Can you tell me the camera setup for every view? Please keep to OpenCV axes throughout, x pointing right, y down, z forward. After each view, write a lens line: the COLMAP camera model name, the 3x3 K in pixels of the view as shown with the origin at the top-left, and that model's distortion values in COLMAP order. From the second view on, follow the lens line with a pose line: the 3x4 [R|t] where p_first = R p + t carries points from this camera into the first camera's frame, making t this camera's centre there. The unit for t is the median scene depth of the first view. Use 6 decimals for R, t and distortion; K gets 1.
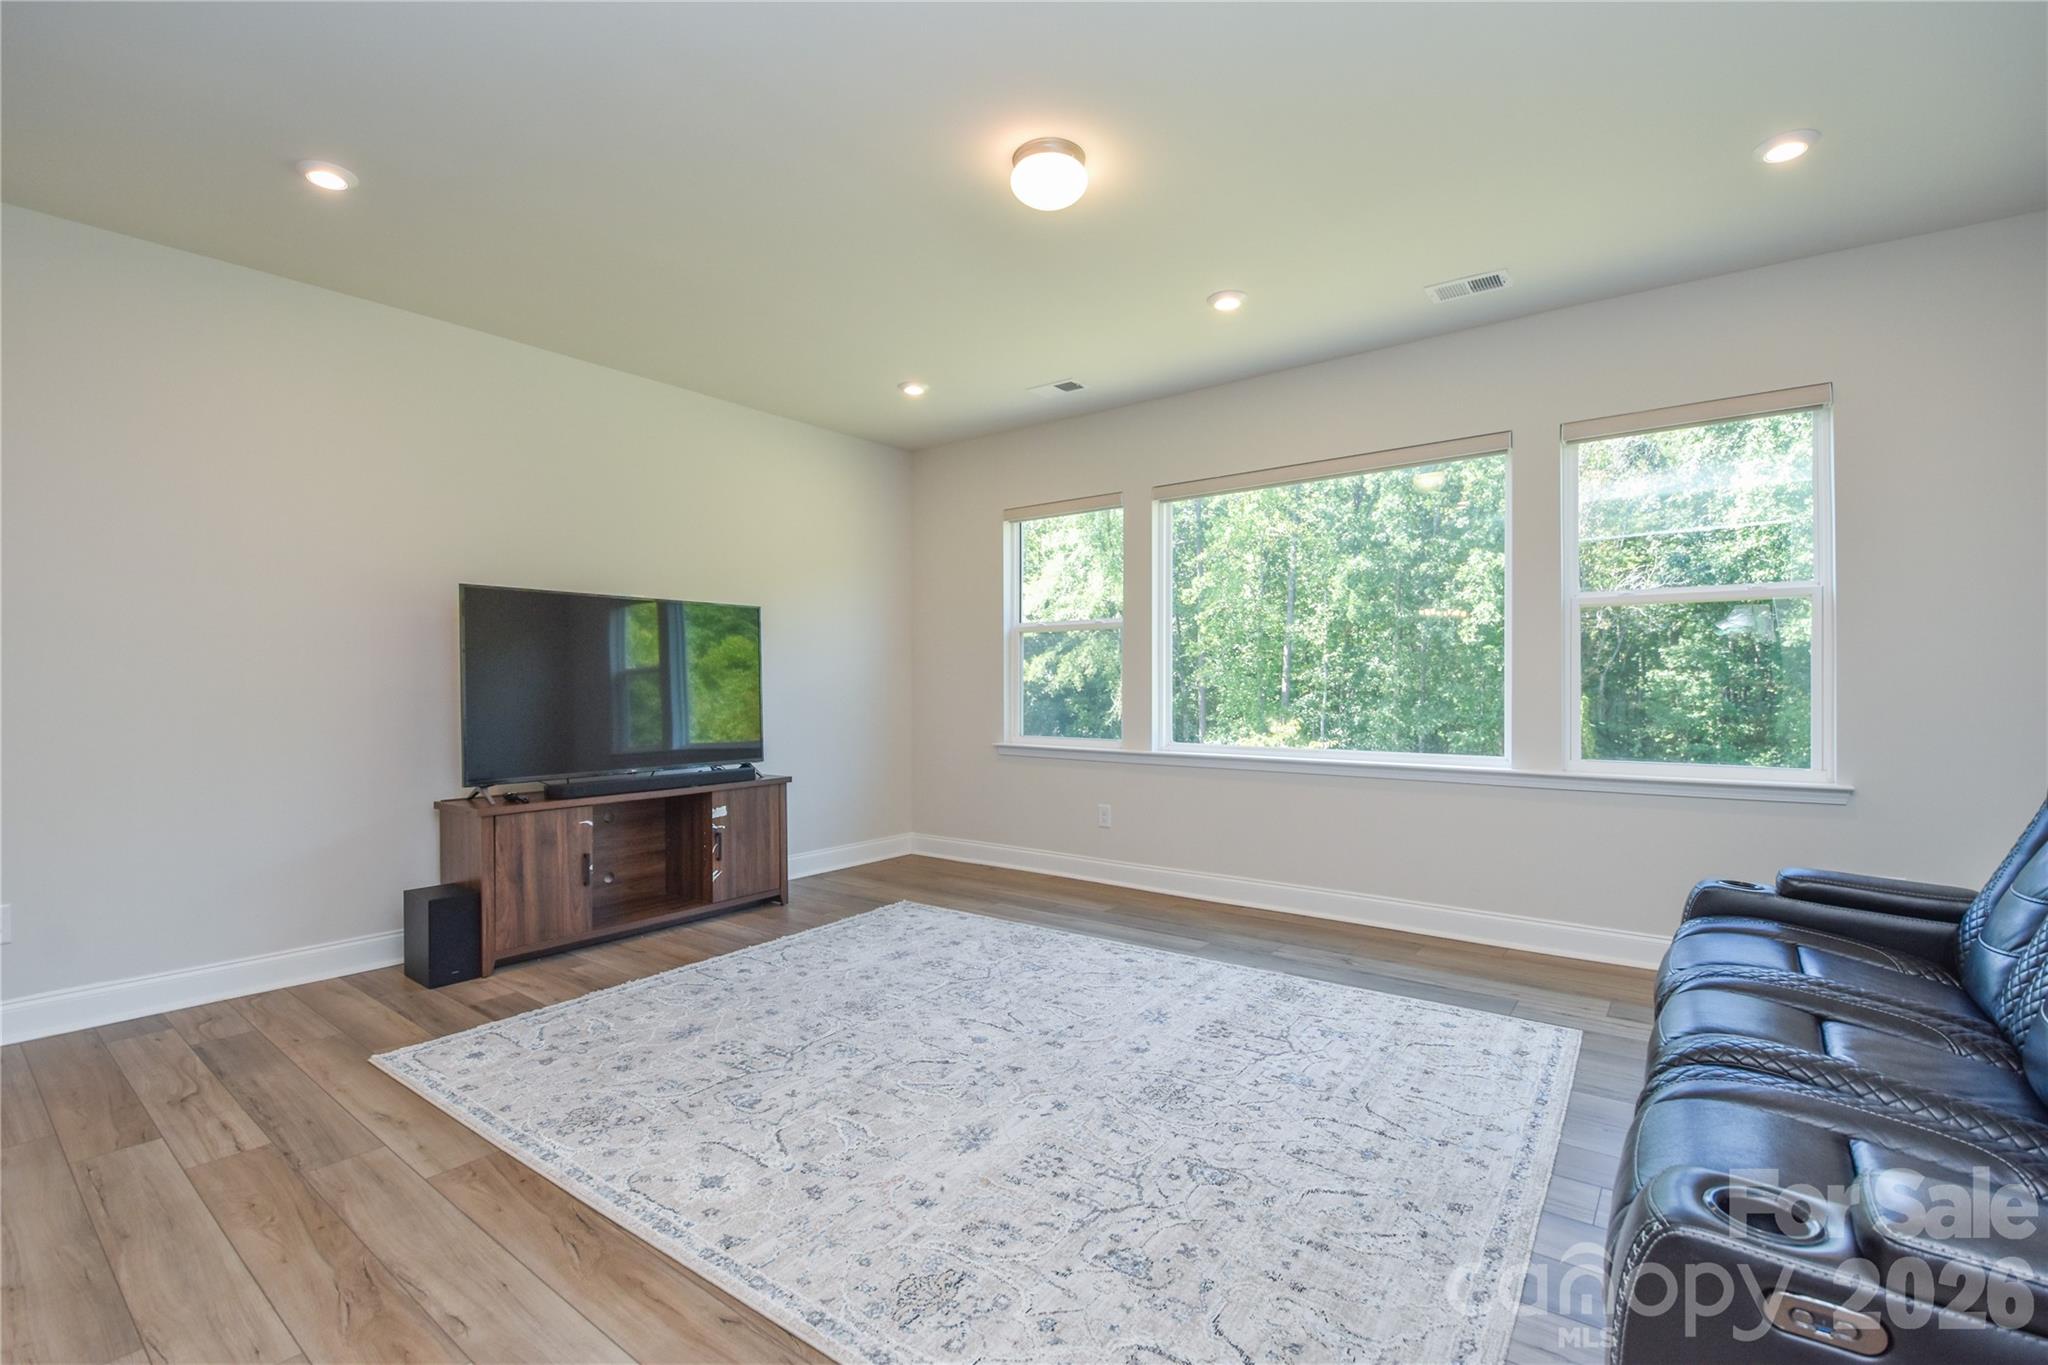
lens RADIAL K [[899.6, 0, 1027.5], [0, 899.6, 681.1], [0, 0, 1]] dist [0.015208, -0.021853]
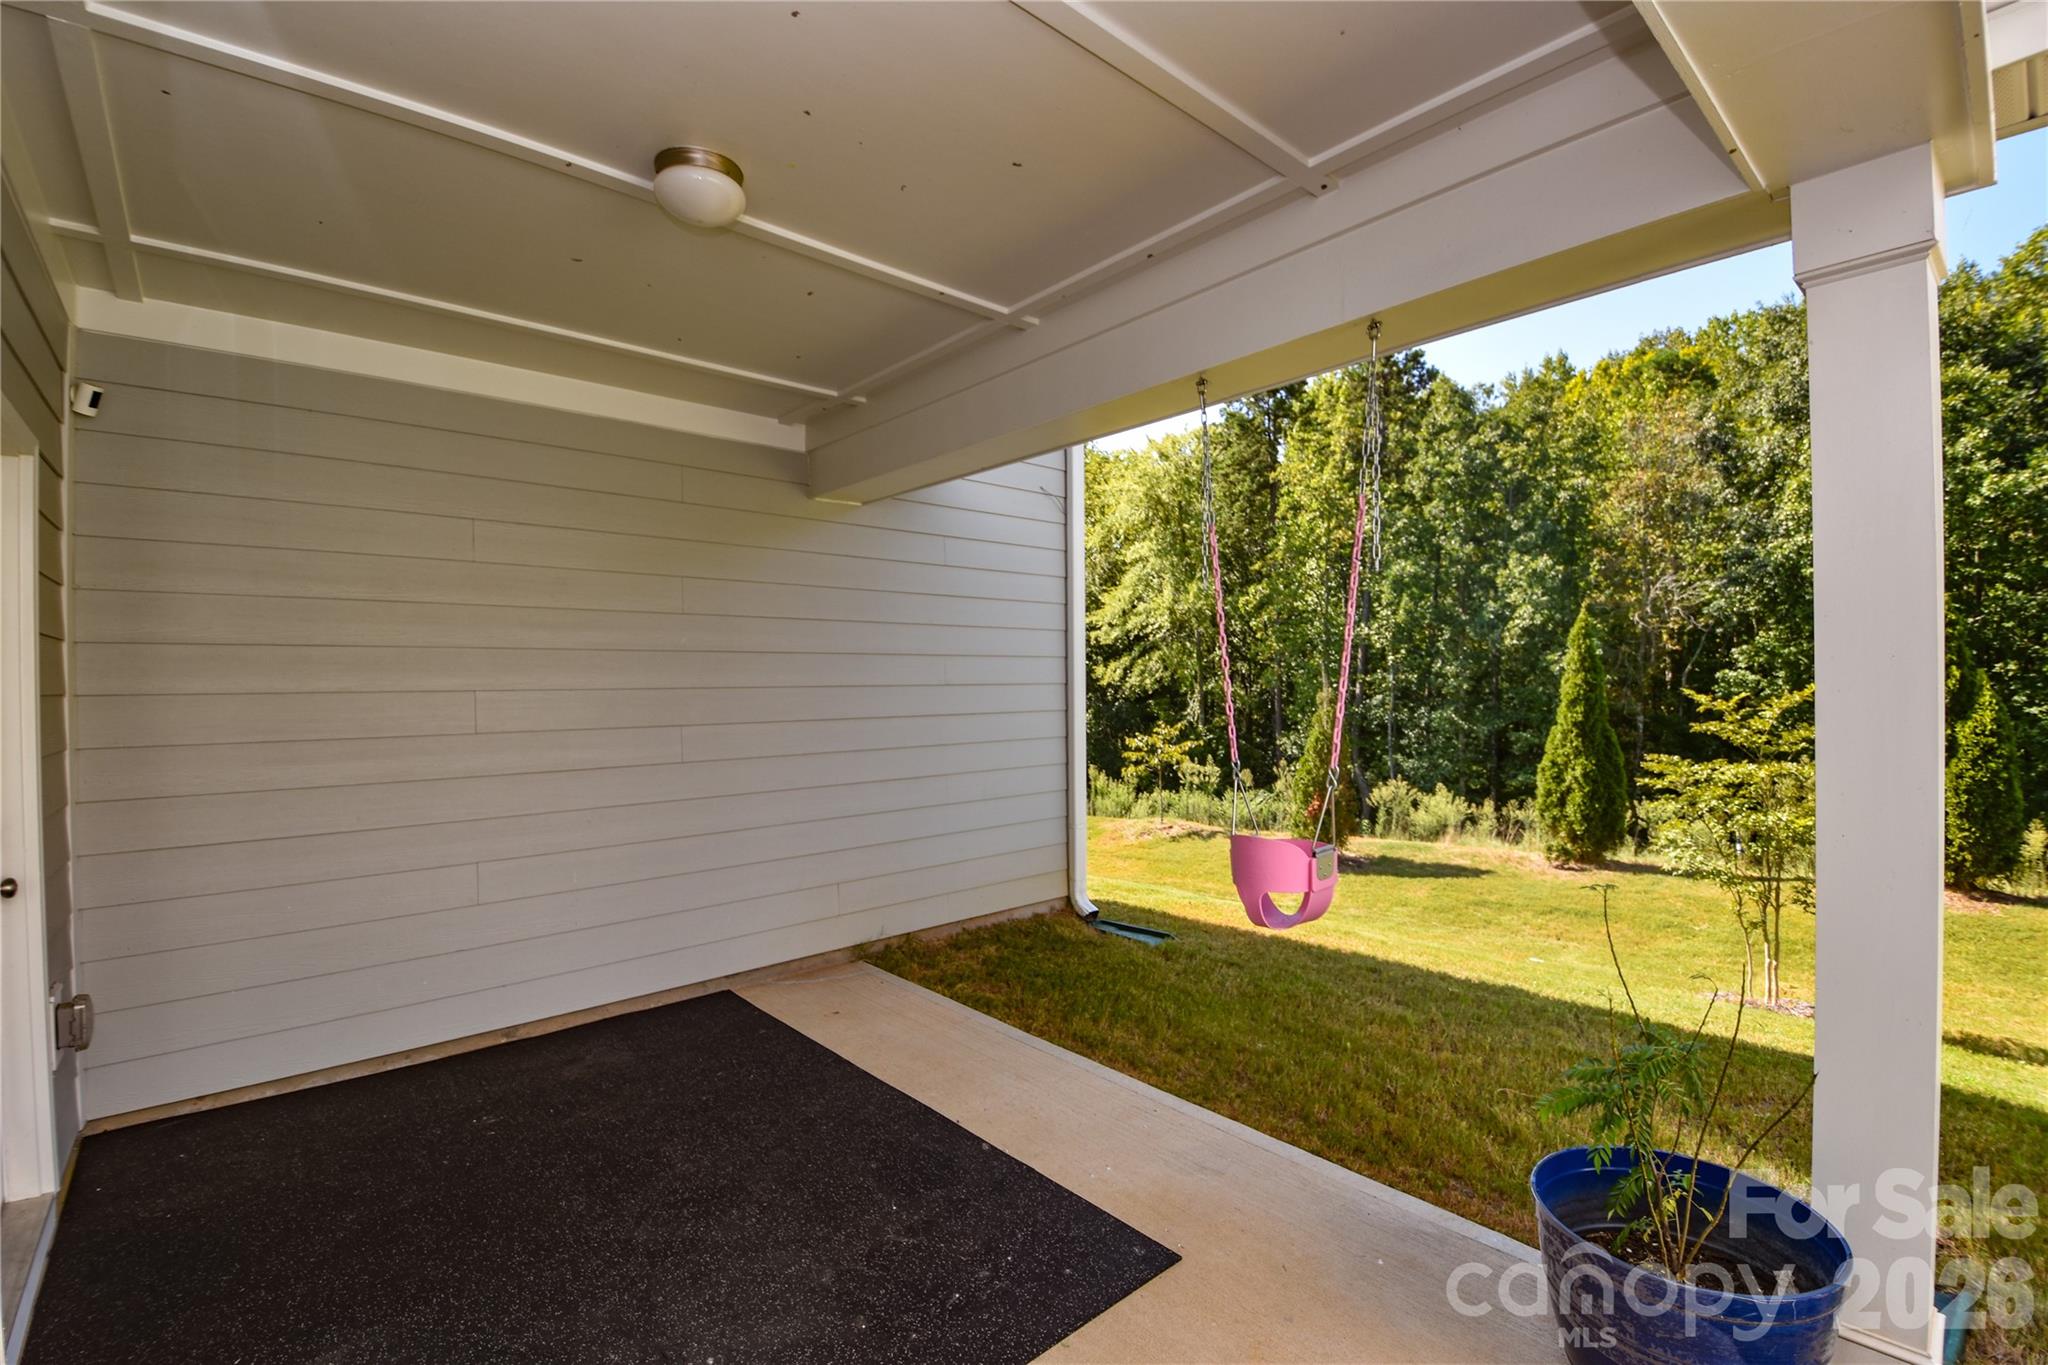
lens RADIAL K [[899.6, 0, 1027.5], [0, 899.6, 681.1], [0, 0, 1]] dist [0.015208, -0.021853]
pose [[0.983223, -0.008533, -0.182206, 1.190099], [0.008679, 0.999962, 0.000006, -0.057218], [0.182199, -0.001588, 0.983260, -0.818537]]
